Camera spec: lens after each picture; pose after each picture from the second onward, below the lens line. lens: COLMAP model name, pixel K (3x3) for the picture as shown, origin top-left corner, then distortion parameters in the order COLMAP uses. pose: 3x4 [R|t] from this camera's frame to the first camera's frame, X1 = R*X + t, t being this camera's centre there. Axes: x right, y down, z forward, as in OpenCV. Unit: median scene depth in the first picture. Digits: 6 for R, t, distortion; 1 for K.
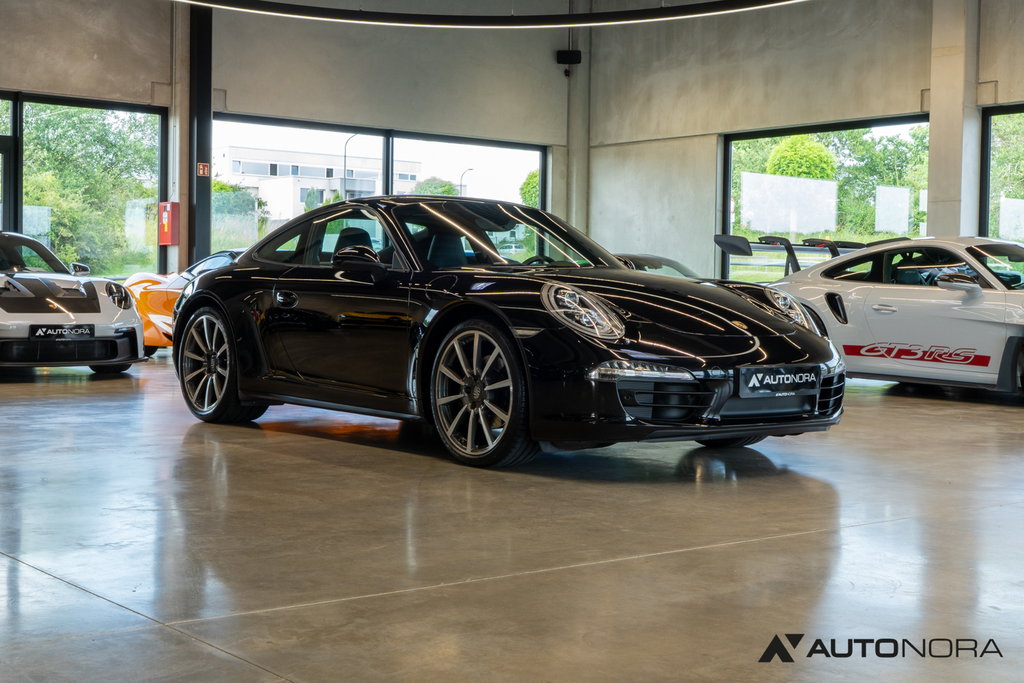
lens RADIAL K [[1433.1, 0, 512.0], [0, 1433.1, 341.5], [0, 0, 1]] dist [0.004154, -0.049170]
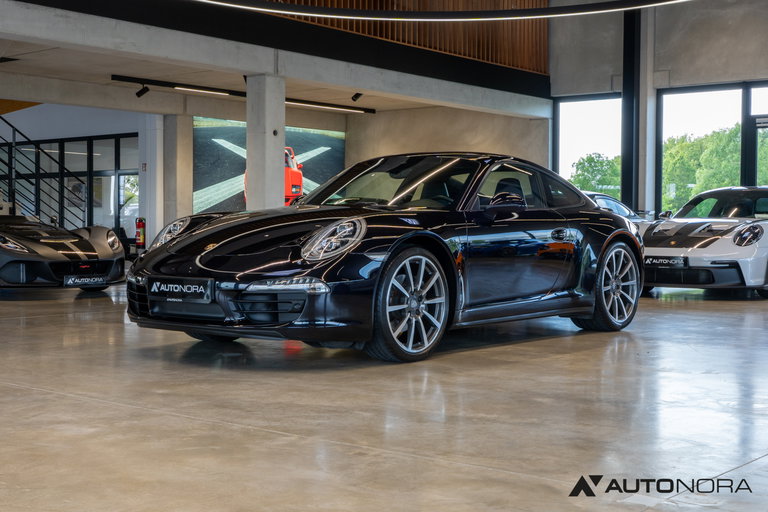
lens RADIAL K [[1074.8, 0, 384.0], [0, 1074.8, 256.0], [0, 0, 1]] dist [0.004154, -0.049170]
pose [[0.204216, 0.015141, -0.978809, 0.634266], [-0.039393, 0.999198, 0.007238, -0.009011], [0.978133, 0.037080, 0.204649, 0.537834]]
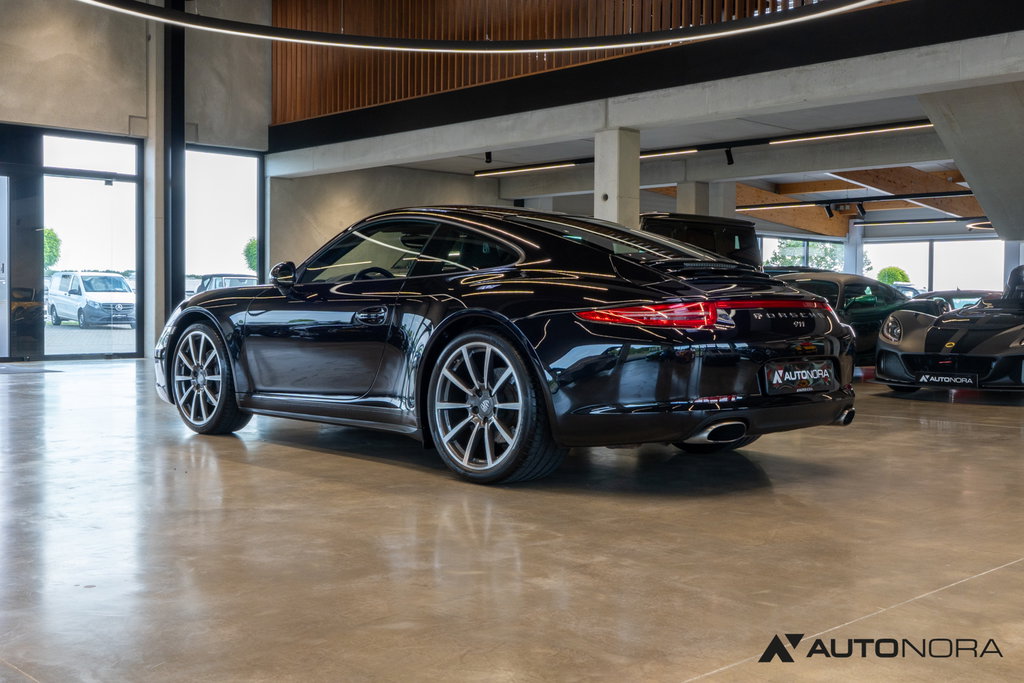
lens RADIAL K [[1149.8, 0, 512.0], [0, 1149.8, 341.5], [0, 0, 1]] dist [-0.008168, 0.016641]
pose [[-0.996140, -0.019798, -0.085517, -0.005853], [-0.025826, 0.997215, 0.069964, -0.046880], [0.083894, 0.071903, -0.993877, 1.275934]]
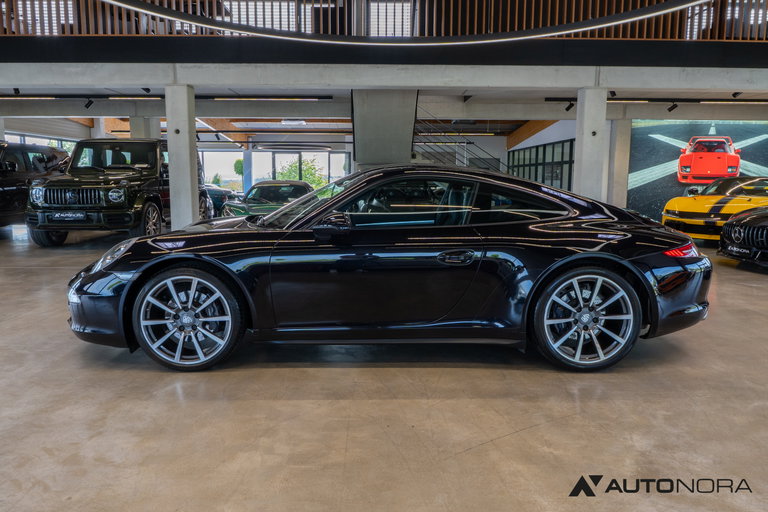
lens RADIAL K [[568.5, 0, 384.0], [0, 568.5, 256.0], [0, 0, 1]] dist [-0.000127, -0.000485]
pose [[-0.614677, 0.090404, -0.783581, 0.278425], [-0.043094, 0.988078, 0.147802, -0.066268], [0.787601, 0.124618, -0.603453, 0.932242]]
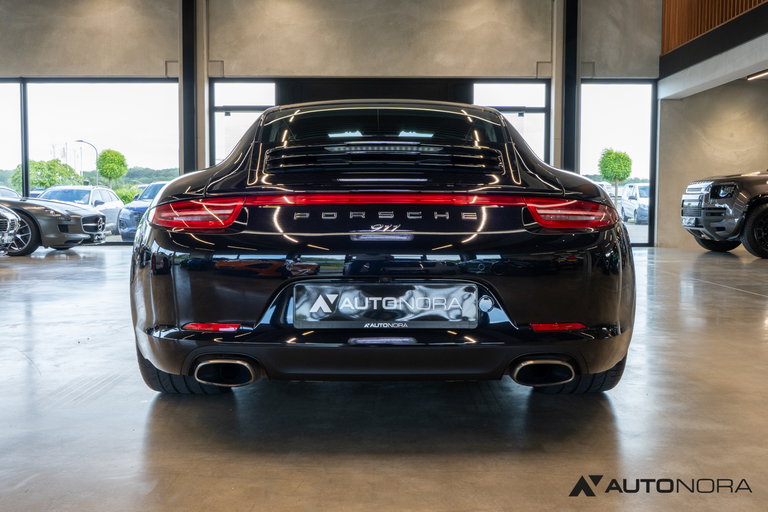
lens RADIAL K [[808.0, 0, 384.0], [0, 808.0, 256.0], [0, 0, 1]] dist [0.001483, -0.011468]
pose [[-0.778013, -0.058978, 0.625473, -0.280285], [0.008715, 0.994475, 0.104612, -0.040354], [-0.628187, 0.086840, -0.773201, 1.013965]]
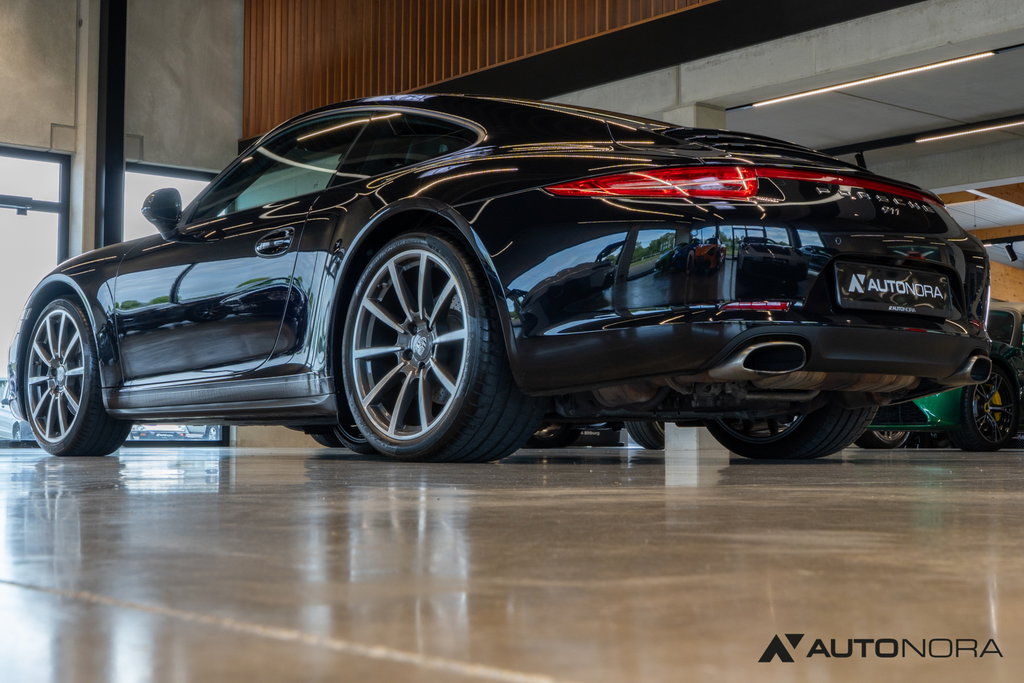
lens RADIAL K [[1531.3, 0, 512.0], [0, 1531.3, 341.5], [0, 0, 1]] dist [-0.005688, -0.007035]
pose [[-0.999621, -0.017344, -0.021398, -0.049016], [-0.016717, 0.999436, -0.029123, 0.019274], [0.021891, -0.028754, -0.999347, 1.231163]]
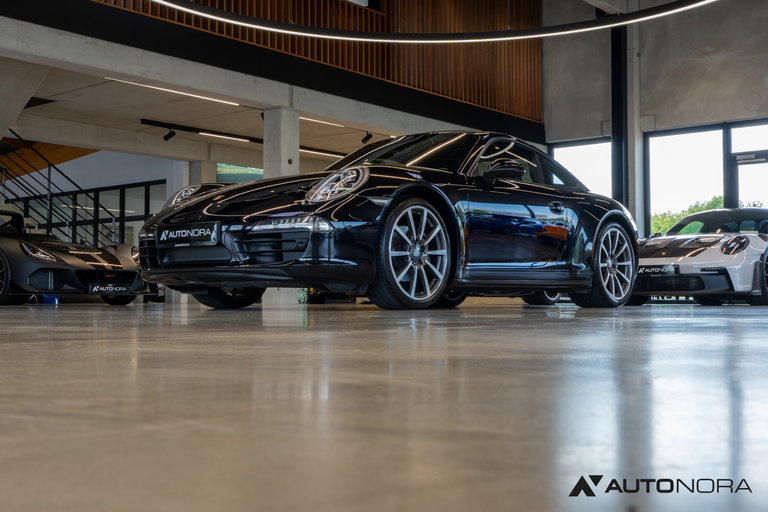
lens RADIAL K [[975.6, 0, 384.0], [0, 975.6, 256.0], [0, 0, 1]] dist [-0.000225, -0.050368]
pose [[0.192649, -0.059746, -0.979447, 0.597211], [-0.033754, 0.997151, -0.067465, 0.054695], [0.980687, 0.046057, 0.190084, 0.552414]]
